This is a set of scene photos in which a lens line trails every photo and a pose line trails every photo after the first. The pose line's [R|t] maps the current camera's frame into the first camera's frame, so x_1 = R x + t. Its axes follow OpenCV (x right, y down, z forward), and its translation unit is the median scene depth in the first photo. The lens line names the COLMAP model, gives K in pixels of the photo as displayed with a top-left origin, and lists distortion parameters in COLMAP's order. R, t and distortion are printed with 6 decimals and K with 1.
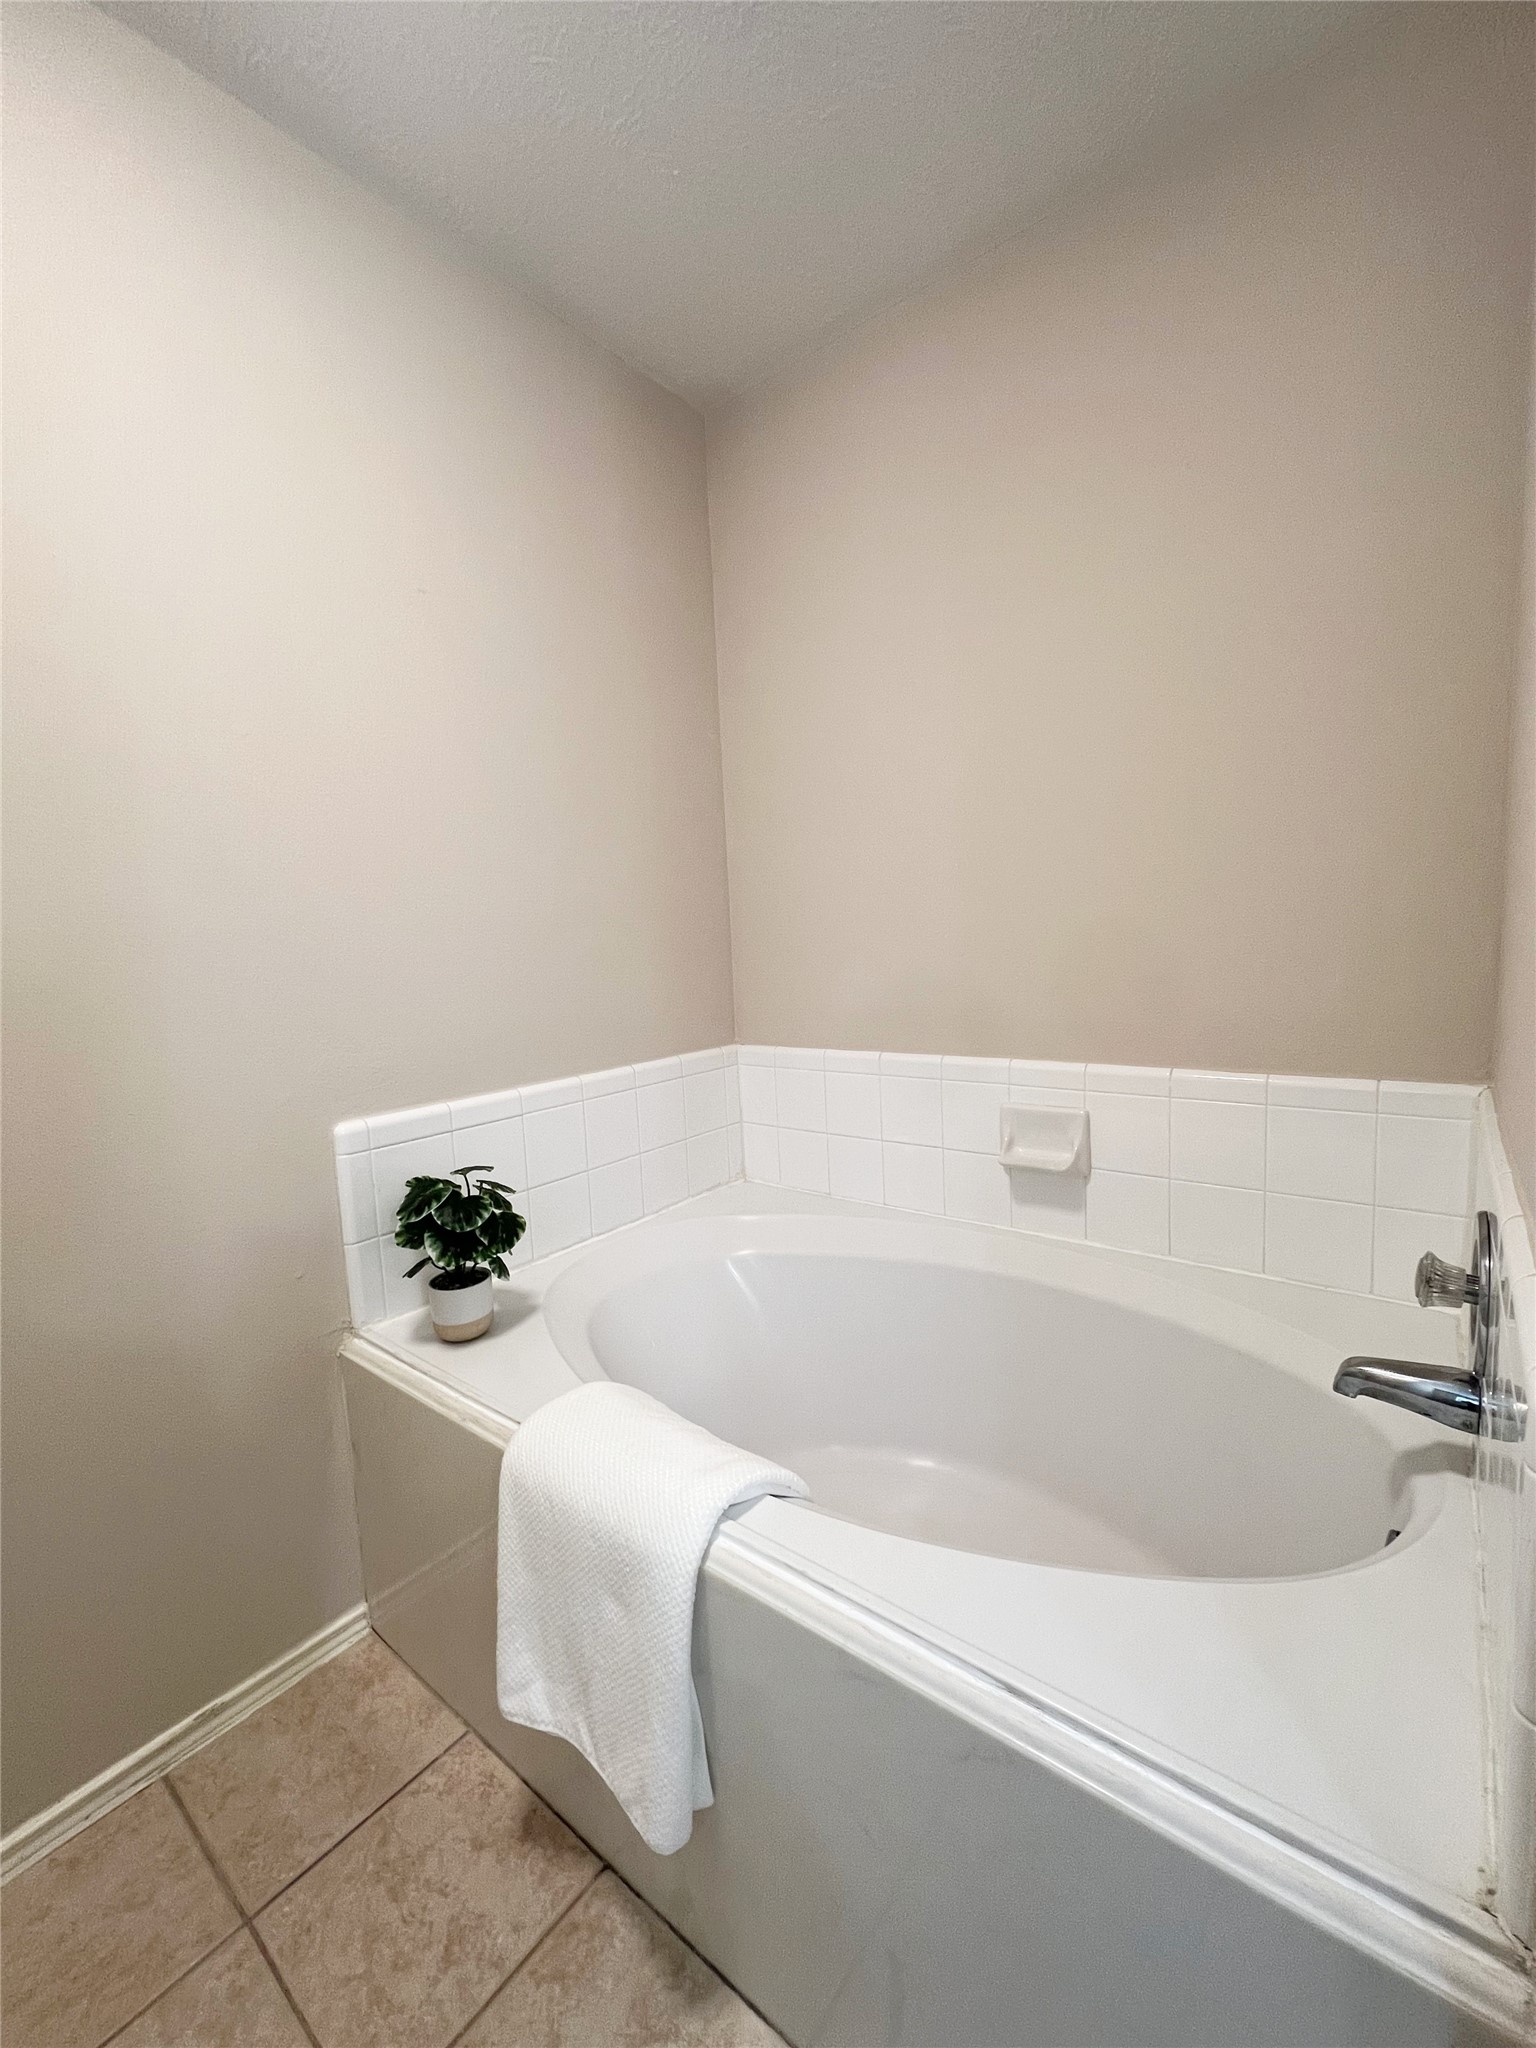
lens RADIAL K [[822.8, 0, 768.0], [0, 822.8, 1024.0], [0, 0, 1]] dist [0.001455, 0.000516]
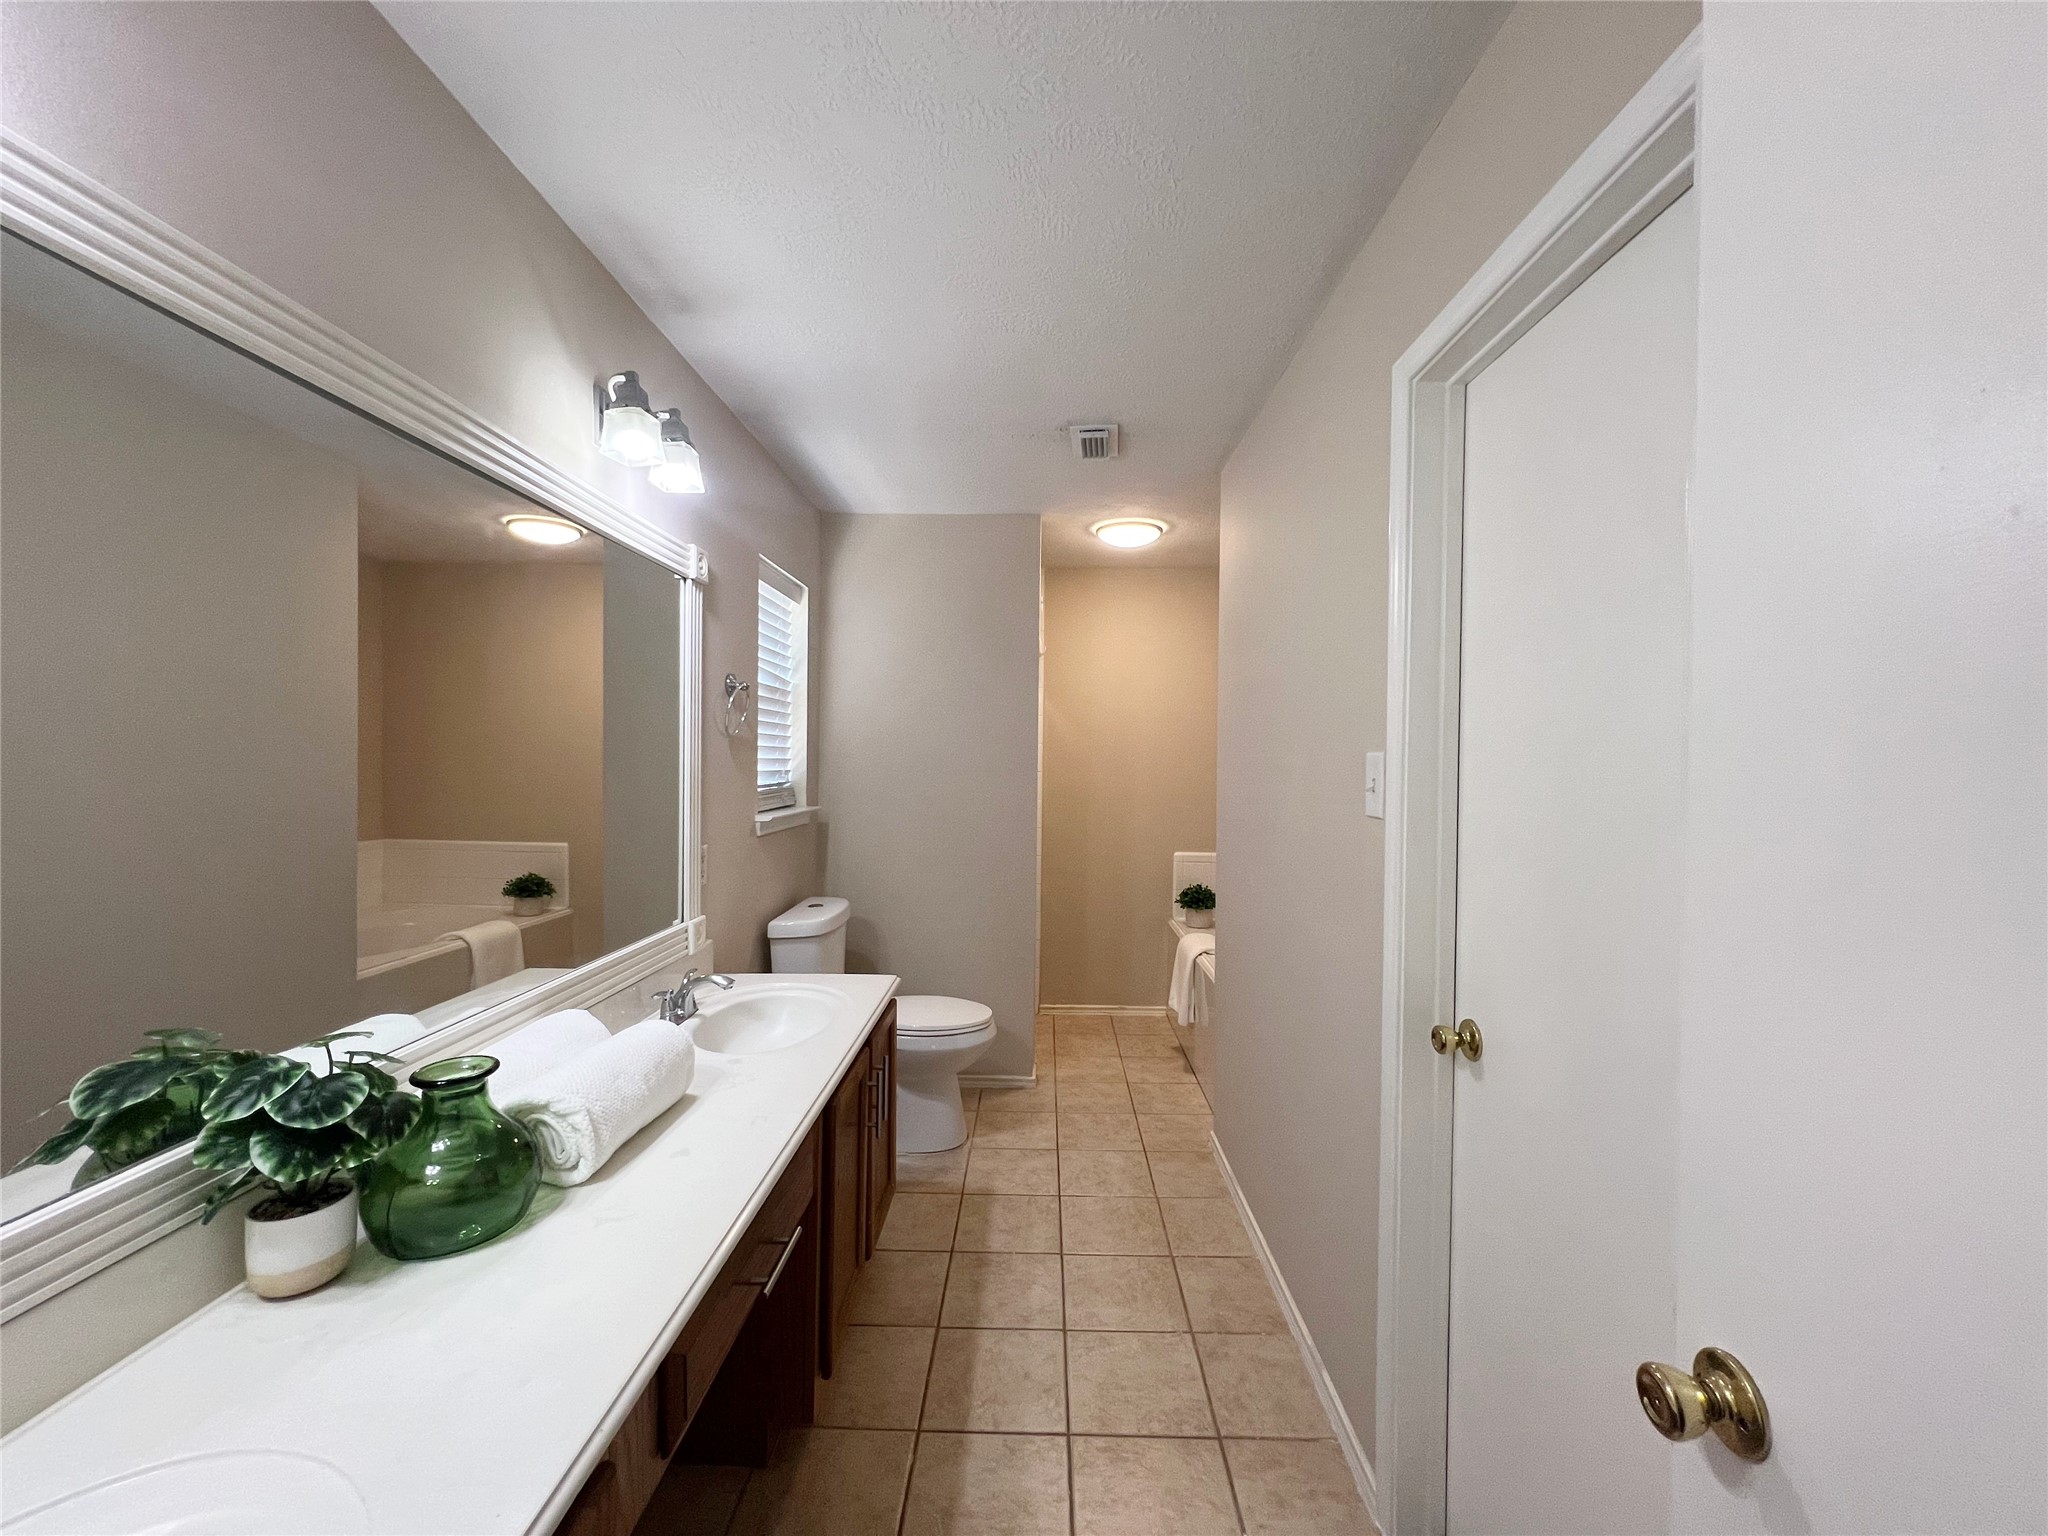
lens RADIAL K [[822.8, 0, 1024.0], [0, 822.8, 768.0], [0, 0, 1]] dist [0.001455, 0.000516]
pose [[0.595294, 0.066724, -0.800733, 1.815635], [-0.127142, 0.991813, -0.011876, -0.099998], [0.793385, 0.108876, 0.598904, -1.555070]]
